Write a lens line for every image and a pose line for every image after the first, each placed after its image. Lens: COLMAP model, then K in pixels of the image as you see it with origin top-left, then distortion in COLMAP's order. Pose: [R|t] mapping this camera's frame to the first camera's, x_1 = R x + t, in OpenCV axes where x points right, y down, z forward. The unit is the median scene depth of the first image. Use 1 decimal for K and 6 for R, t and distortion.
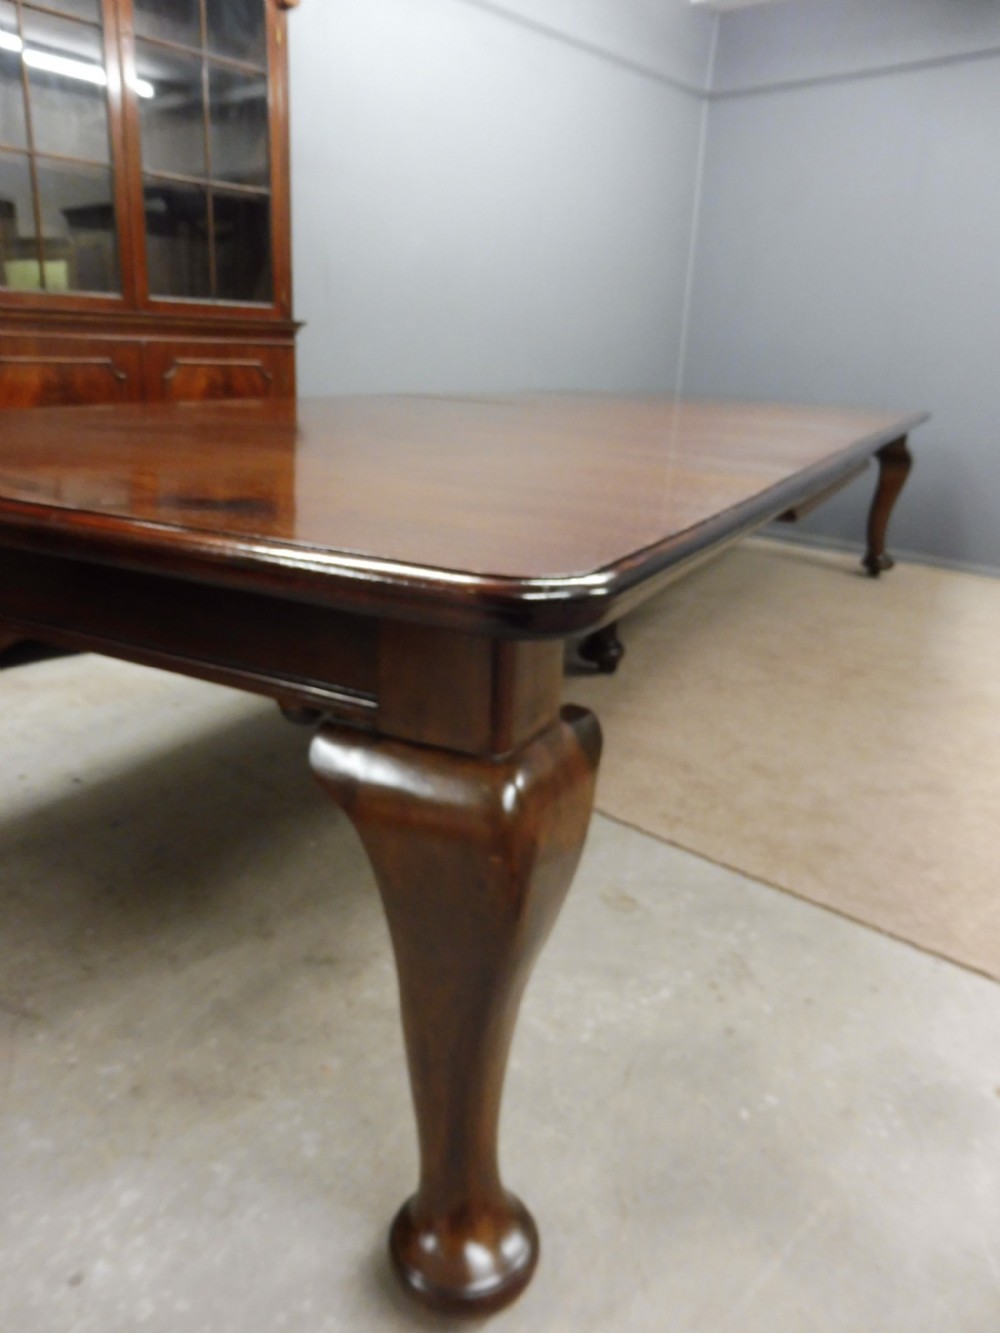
lens RADIAL K [[964.4, 0, 498.9], [0, 964.4, 670.4], [0, 0, 1]] dist [-0.069440, 0.041977]
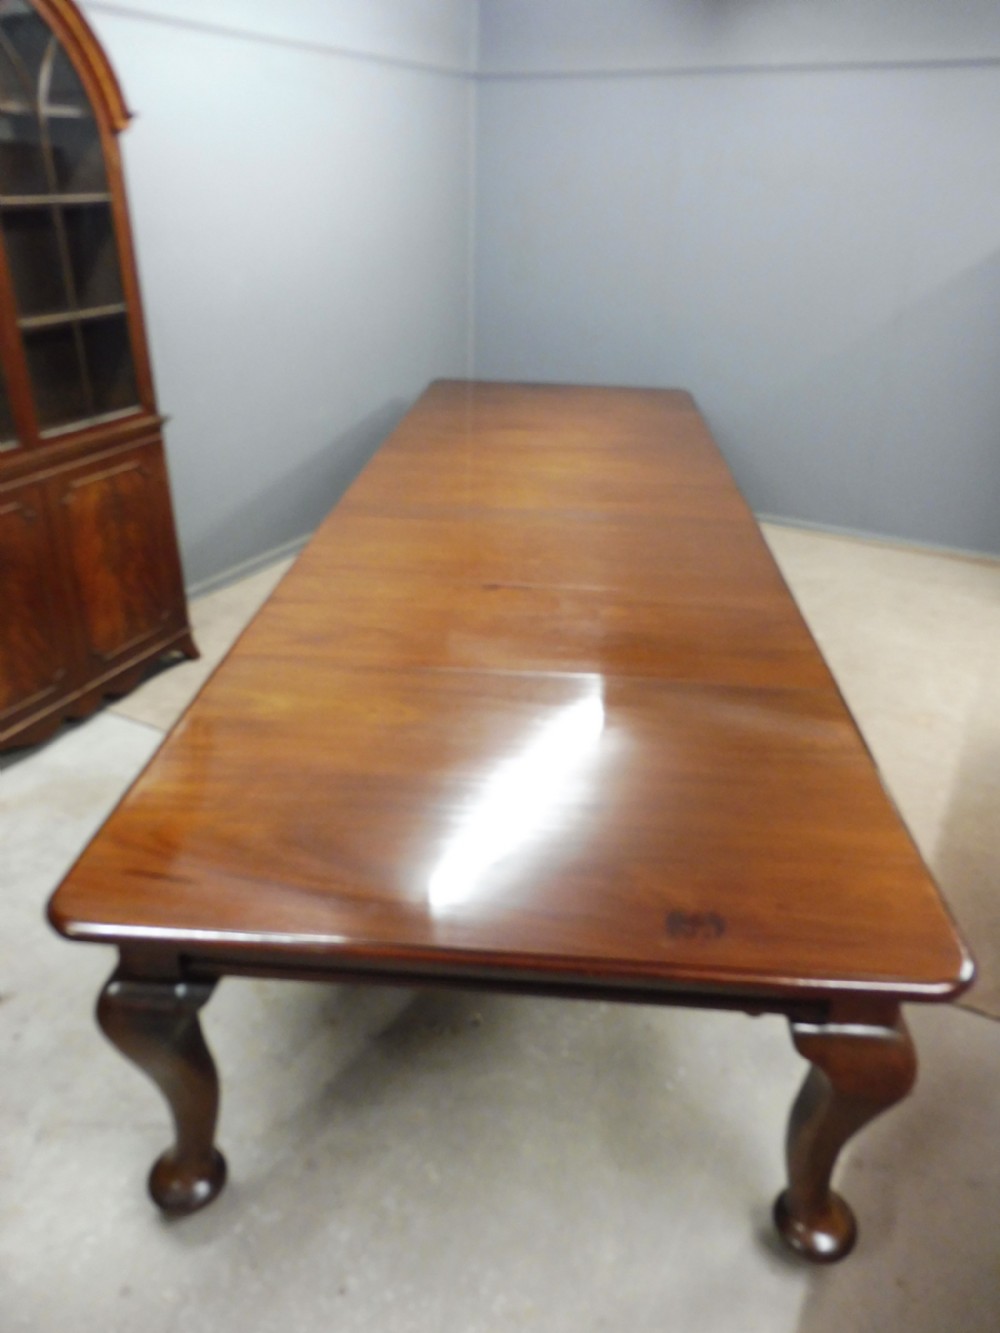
lens RADIAL K [[964.4, 0, 503.5], [0, 964.4, 664.9], [0, 0, 1]] dist [-0.069440, 0.041977]
pose [[0.965294, -0.140730, 0.220007, -0.222587], [0.104490, 0.980147, 0.168505, -0.443024], [-0.239353, -0.139668, 0.960834, -0.347804]]
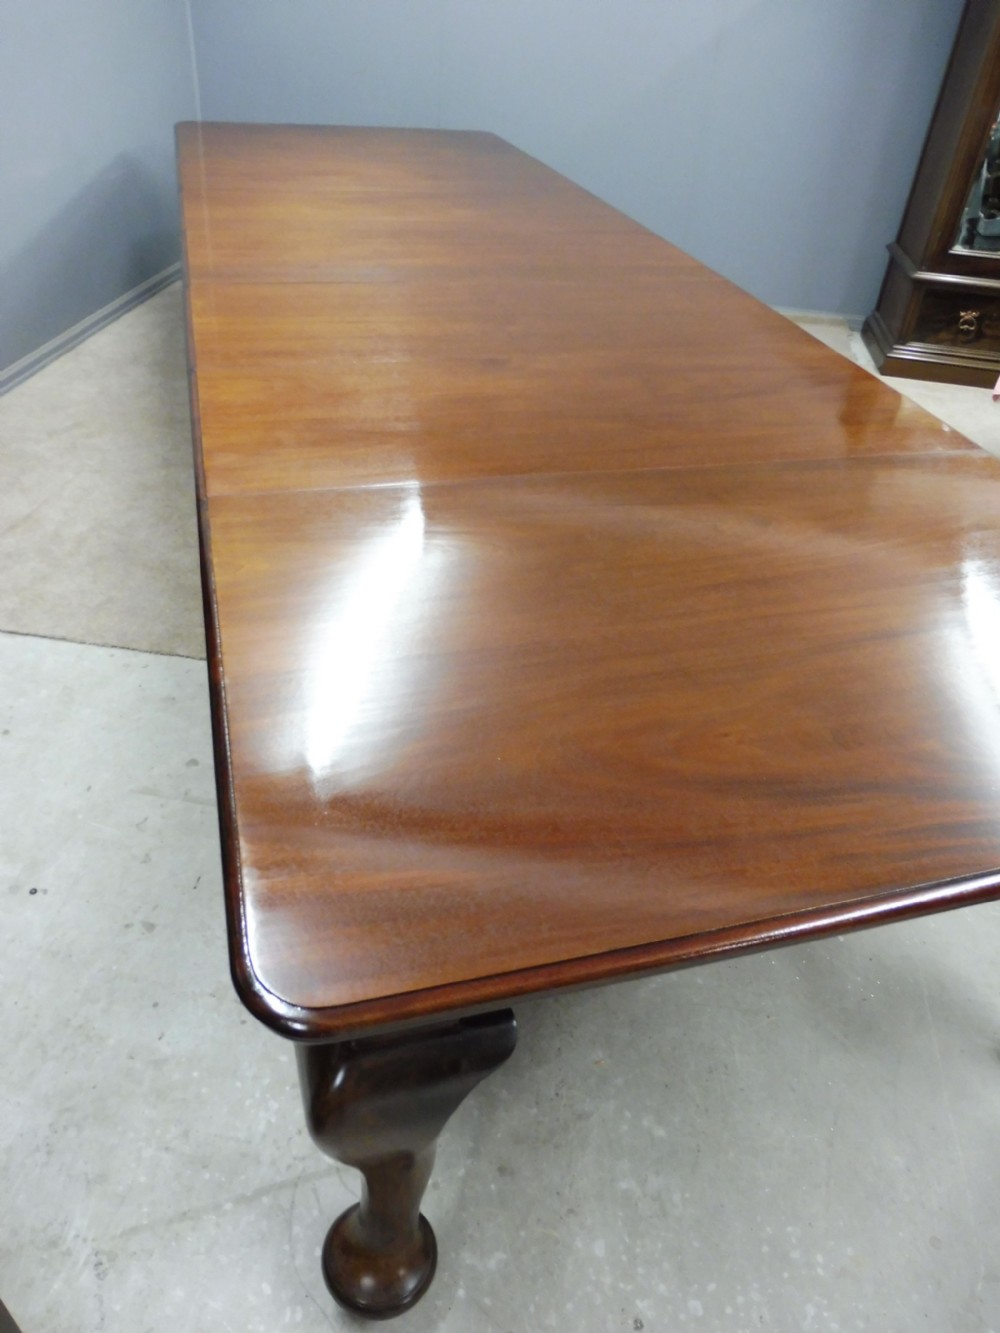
lens RADIAL K [[964.4, 0, 491.3], [0, 964.4, 661.2], [0, 0, 1]] dist [-0.069440, 0.041977]
pose [[0.822041, -0.341948, 0.455325, -0.525012], [0.159818, 0.906025, 0.391889, -0.428547], [-0.546541, -0.249379, 0.799439, 0.172294]]
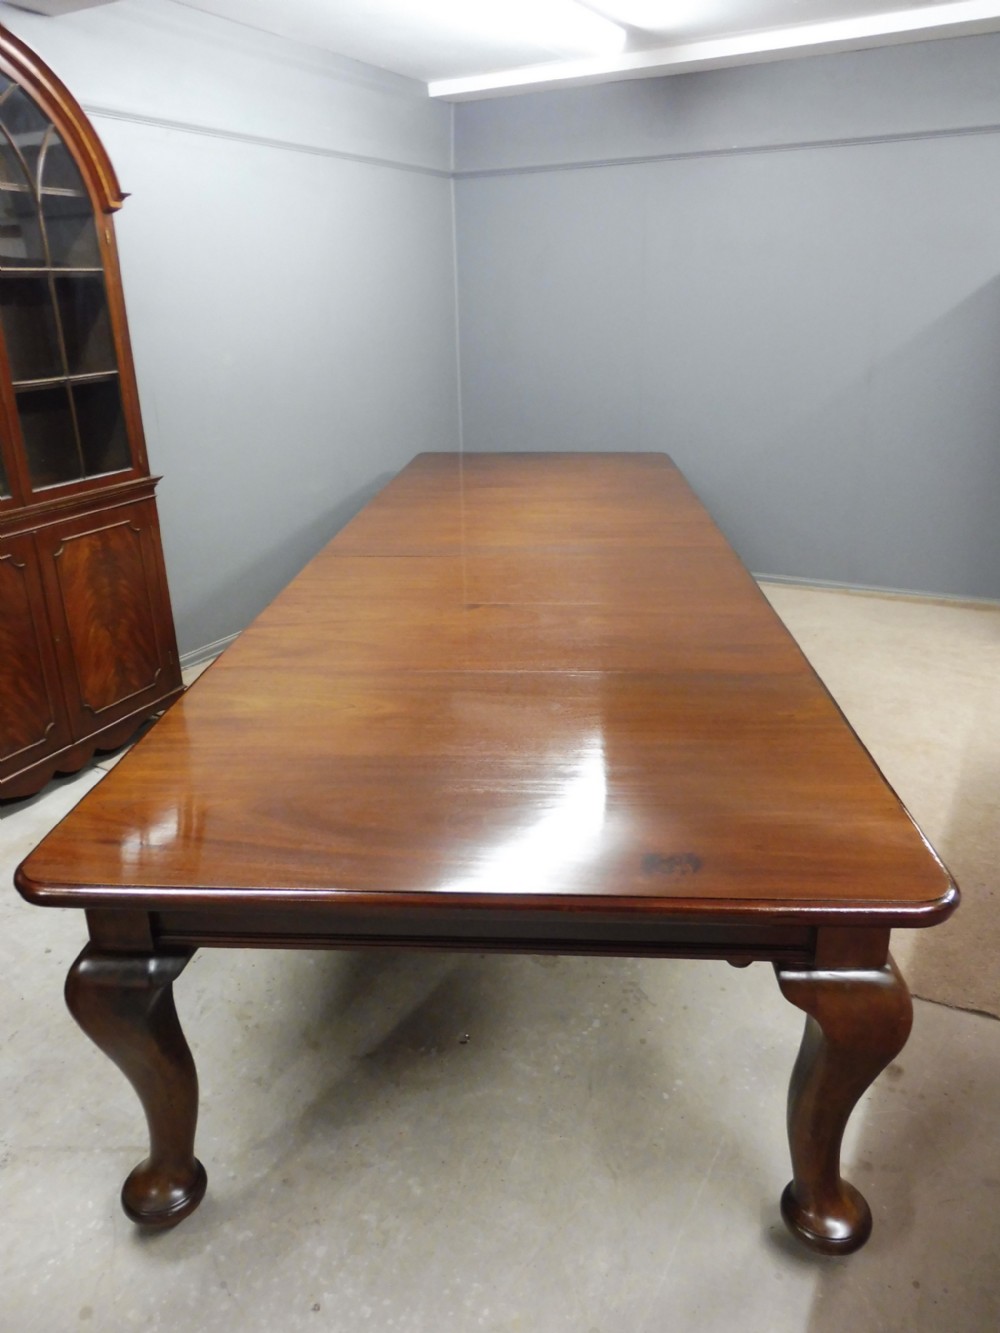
lens RADIAL K [[964.4, 0, 499.6], [0, 964.4, 664.4], [0, 0, 1]] dist [-0.069440, 0.041977]
pose [[0.963309, -0.151340, 0.221659, -0.196791], [0.142247, 0.988216, 0.056525, -0.293875], [-0.227601, -0.022921, 0.973485, -0.373828]]
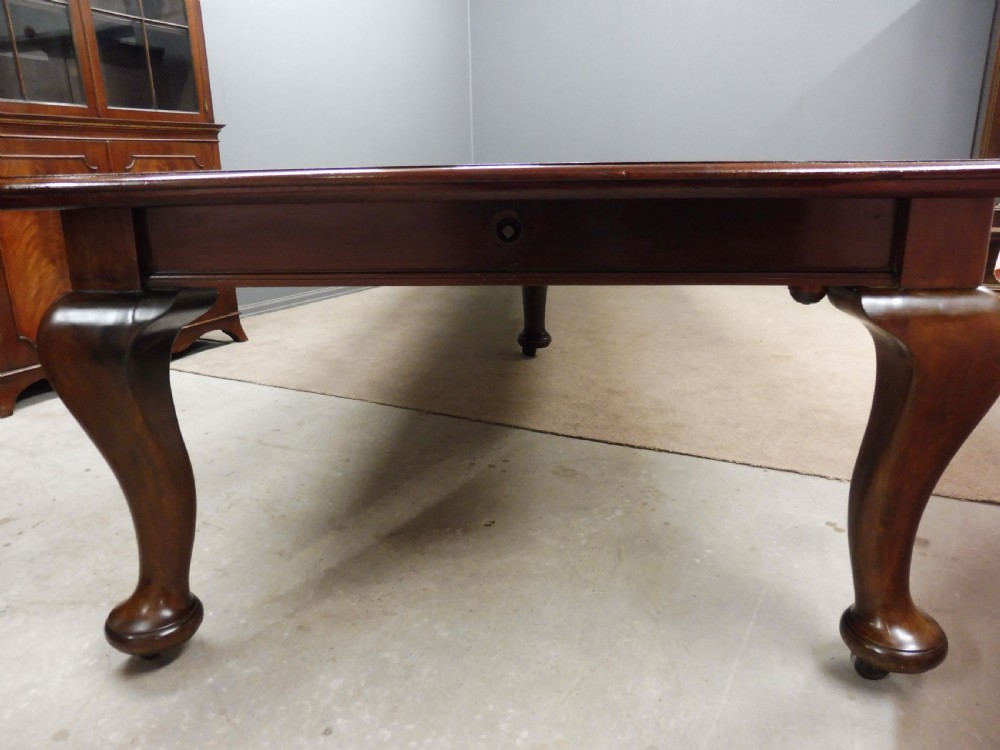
lens RADIAL K [[723.4, 0, 506.8], [0, 723.4, 376.5], [0, 0, 1]] dist [-0.069440, 0.041977]
pose [[0.960119, -0.133628, 0.245592, -0.223745], [0.141664, 0.989797, -0.015268, 0.102703], [-0.241046, 0.049451, 0.969253, -0.073286]]
